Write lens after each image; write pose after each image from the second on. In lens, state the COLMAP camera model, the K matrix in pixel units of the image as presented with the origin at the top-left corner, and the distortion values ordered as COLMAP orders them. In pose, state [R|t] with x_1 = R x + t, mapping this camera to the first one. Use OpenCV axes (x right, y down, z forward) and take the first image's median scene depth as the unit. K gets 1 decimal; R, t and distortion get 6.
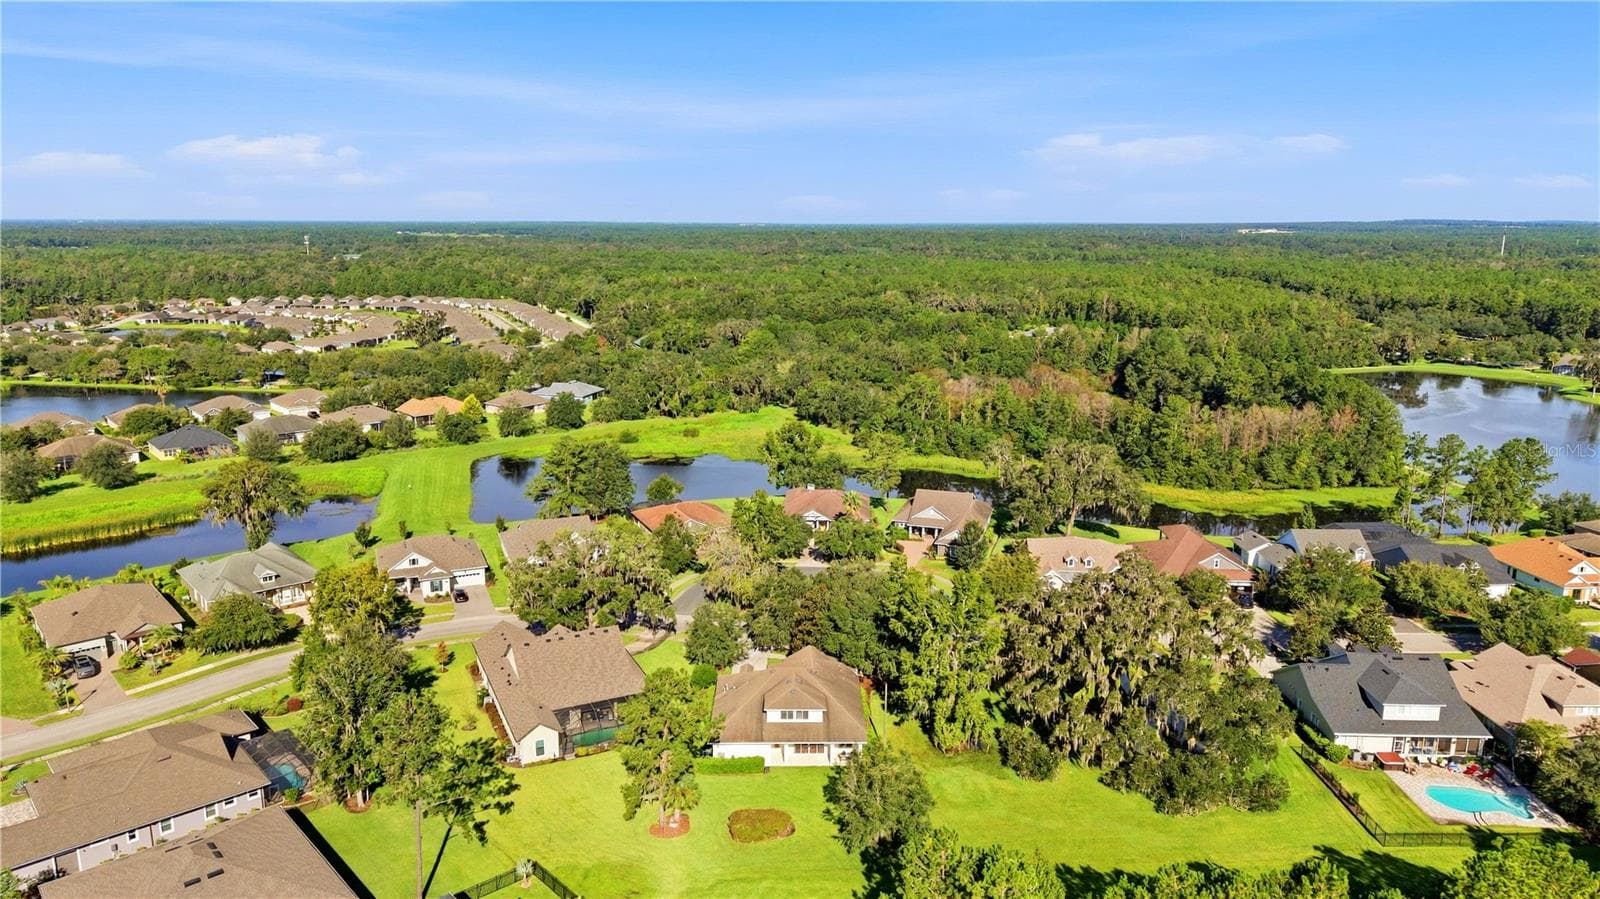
lens RADIAL K [[1066.1, 0, 800.0], [0, 1066.1, 449.5], [0, 0, 1]] dist [0.039097, -0.038967]
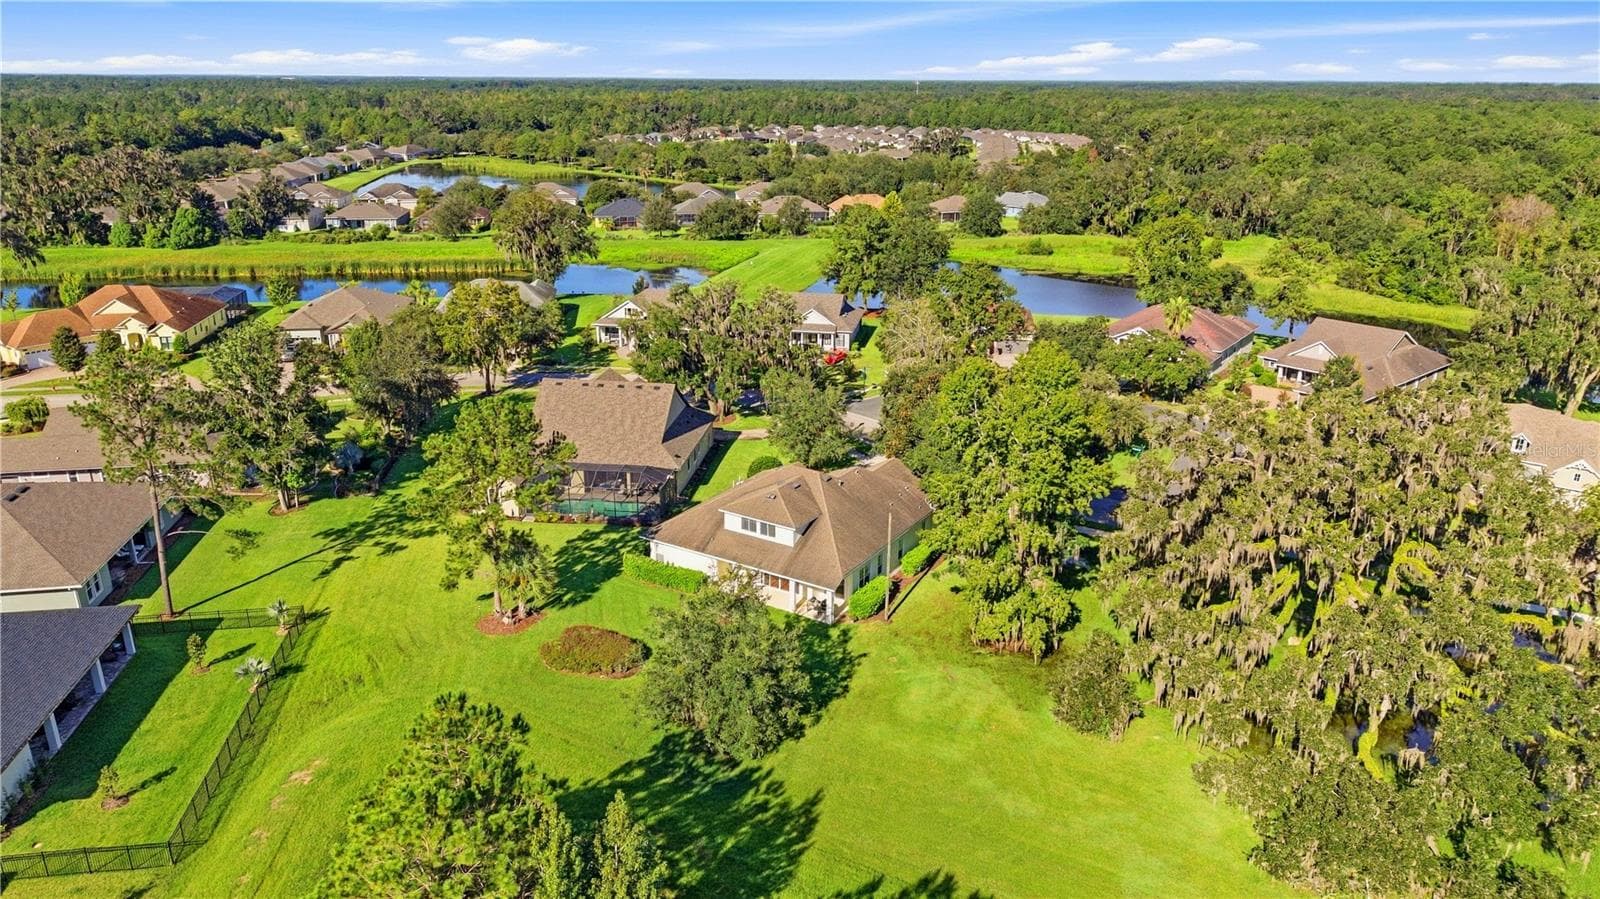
lens RADIAL K [[1066.1, 0, 800.0], [0, 1066.1, 449.5], [0, 0, 1]] dist [0.039097, -0.038967]
pose [[0.841251, 0.178069, -0.510478, 0.138200], [-0.115522, 0.981601, 0.152032, 0.038152], [0.528158, -0.068926, 0.846344, 0.179758]]
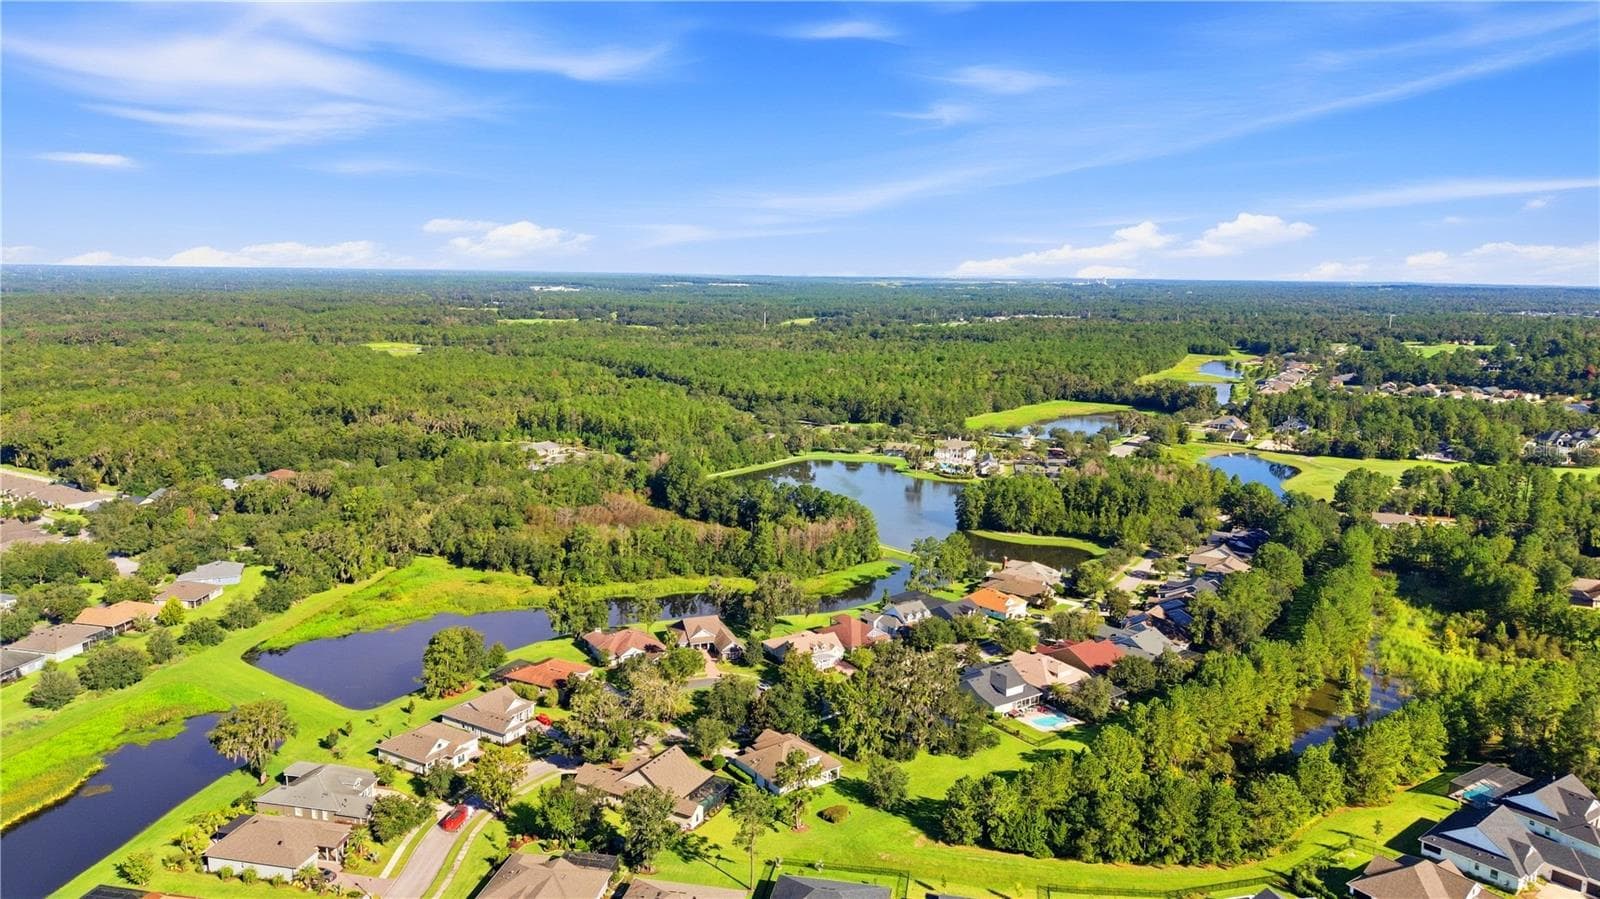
lens RADIAL K [[1048.9, 0, 803.0], [0, 1048.9, 451.1], [0, 0, 1]] dist [0.111656, -0.174690]
pose [[0.800295, -0.089115, 0.592947, -0.442020], [0.113314, 0.993553, -0.003616, -0.124502], [-0.588802, 0.070084, 0.805233, -0.238159]]
